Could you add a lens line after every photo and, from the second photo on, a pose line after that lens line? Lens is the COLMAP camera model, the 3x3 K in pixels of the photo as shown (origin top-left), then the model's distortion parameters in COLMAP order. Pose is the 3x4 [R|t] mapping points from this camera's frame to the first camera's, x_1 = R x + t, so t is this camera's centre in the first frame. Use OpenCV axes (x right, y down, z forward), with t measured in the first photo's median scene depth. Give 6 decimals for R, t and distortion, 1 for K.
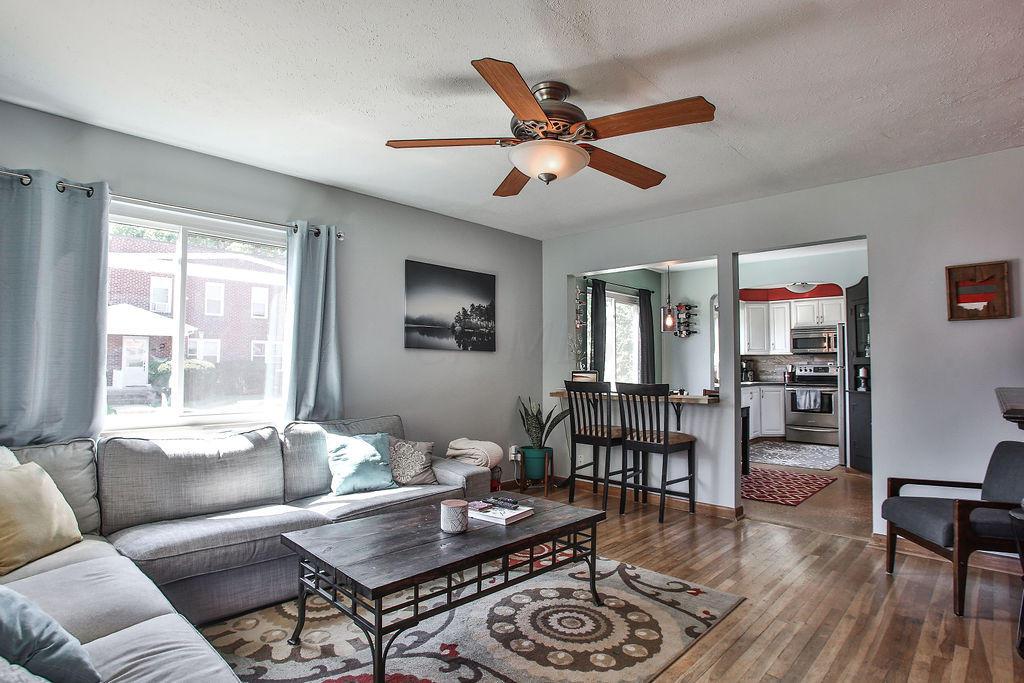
lens RADIAL K [[536.4, 0, 513.1], [0, 536.4, 342.5], [0, 0, 1]] dist [-0.055282, 0.011438]
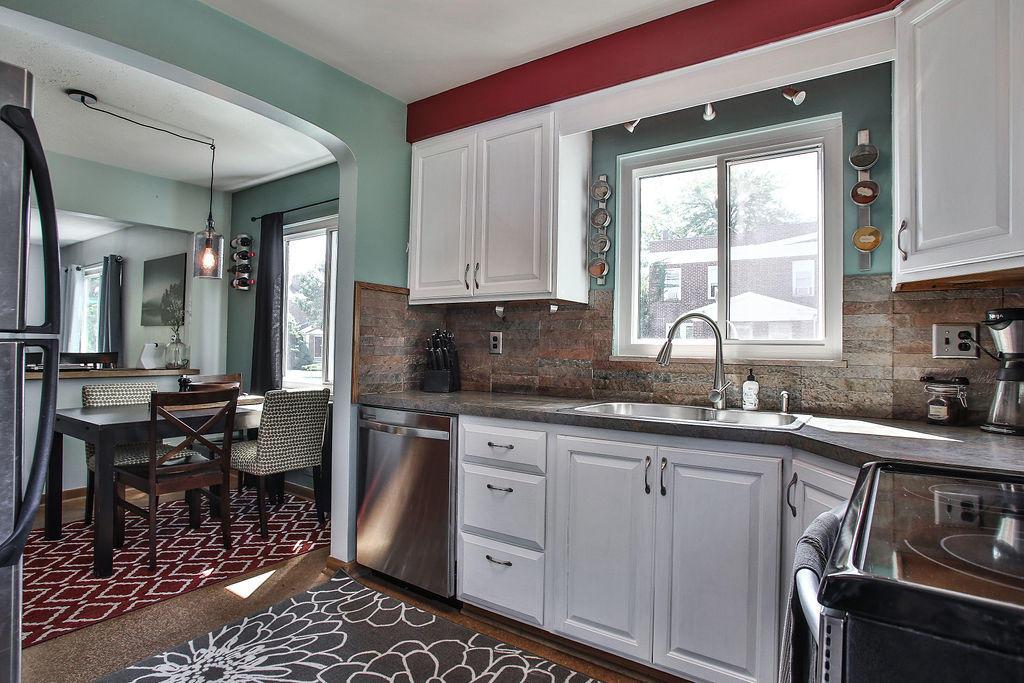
lens RADIAL K [[536.4, 0, 502.9], [0, 536.4, 341.8], [0, 0, 1]] dist [-0.055282, 0.011438]
pose [[0.139533, -0.009988, -0.990167, 0.638039], [0.027424, 0.999605, -0.006219, 0.043420], [0.989838, -0.026286, 0.139751, 0.881702]]
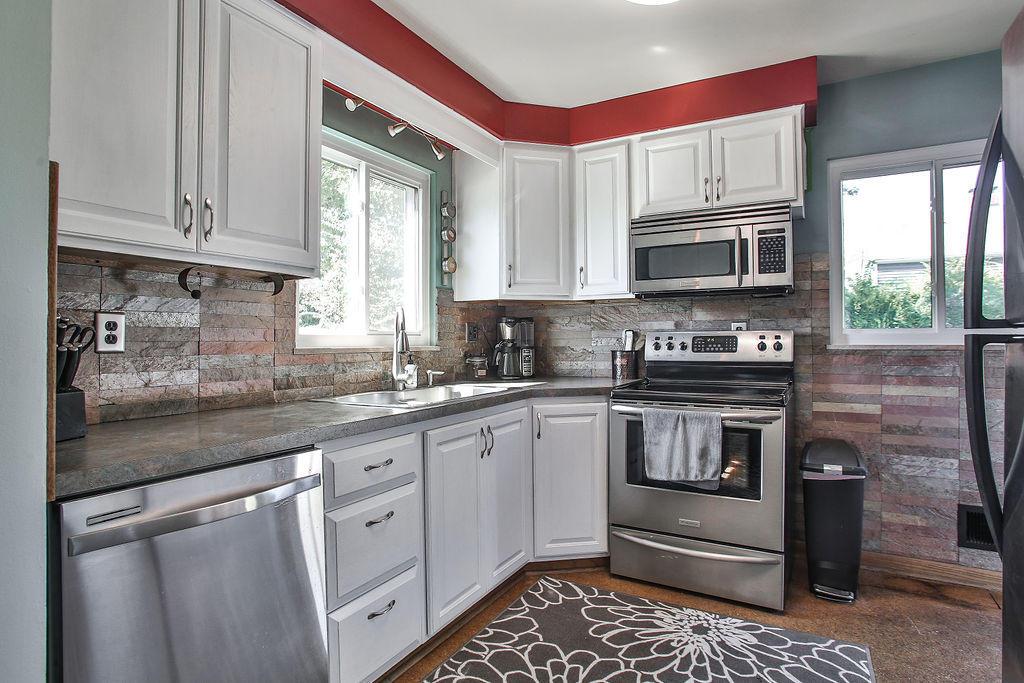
lens RADIAL K [[536.4, 0, 506.2], [0, 536.4, 339.8], [0, 0, 1]] dist [-0.055282, 0.011438]
pose [[0.974293, -0.006598, 0.225186, 0.385552], [-0.002662, 0.999164, 0.040793, 0.036169], [-0.225267, -0.040344, 0.973461, 0.711409]]
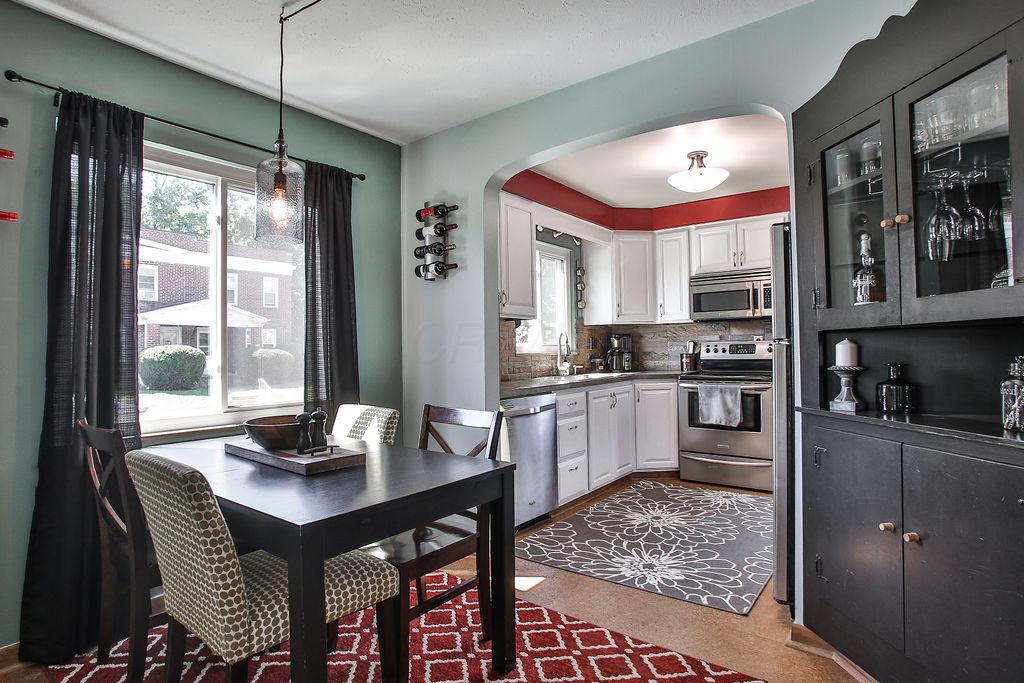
lens RADIAL K [[536.4, 0, 512.8], [0, 536.4, 343.5], [0, 0, 1]] dist [-0.055282, 0.011438]
pose [[0.994726, -0.016239, 0.101273, 0.288710], [0.013140, 0.999427, 0.031186, 0.025483], [-0.101721, -0.029691, 0.994370, 0.470231]]
